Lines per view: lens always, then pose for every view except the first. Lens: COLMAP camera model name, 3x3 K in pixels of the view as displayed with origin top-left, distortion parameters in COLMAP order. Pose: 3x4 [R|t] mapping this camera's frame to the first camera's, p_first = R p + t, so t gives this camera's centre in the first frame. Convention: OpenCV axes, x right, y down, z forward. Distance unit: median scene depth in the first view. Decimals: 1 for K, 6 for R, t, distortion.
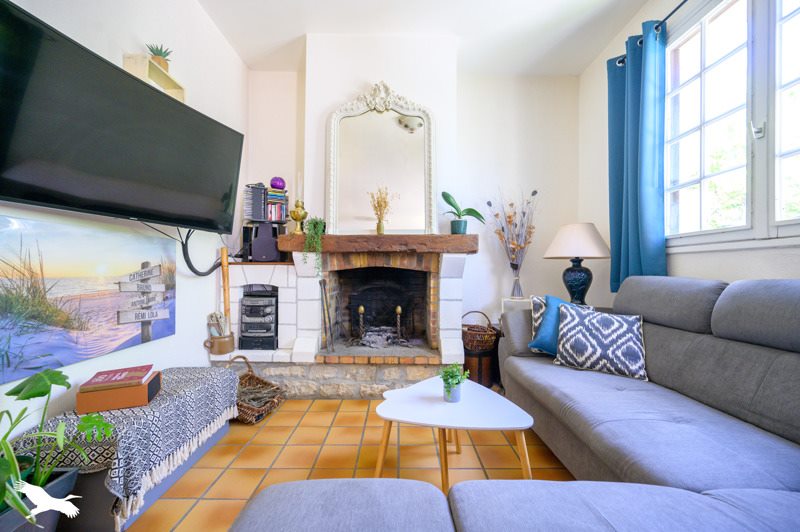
lens RADIAL K [[320.1, 0, 403.8], [0, 320.1, 268.6], [0, 0, 1]] dist [-0.008430, -0.000137]
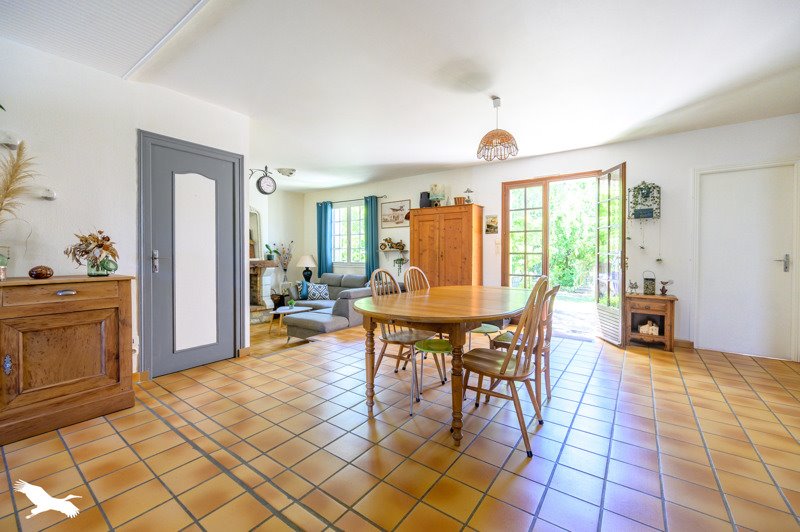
lens RADIAL K [[320.1, 0, 398.7], [0, 320.1, 260.6], [0, 0, 1]] dist [-0.008430, -0.000137]
pose [[0.600940, -0.021751, 0.798998, -1.300078], [-0.003846, 0.999539, 0.030103, -0.183689], [-0.799285, -0.021163, 0.600579, -1.427162]]
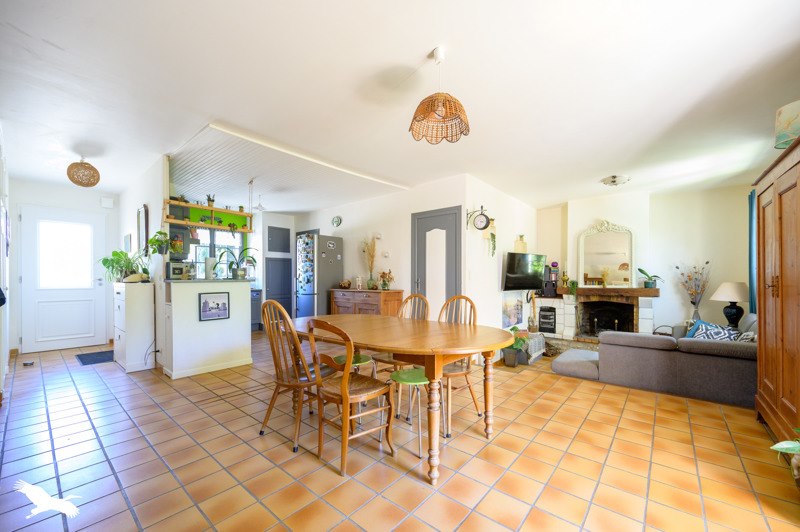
lens RADIAL K [[320.1, 0, 391.3], [0, 320.1, 280.1], [0, 0, 1]] dist [-0.008430, -0.000137]
pose [[0.745446, -0.002958, -0.666560, 0.302925], [0.005707, 0.999982, 0.001945, -0.170006], [0.666542, -0.005254, 0.745449, -1.682464]]
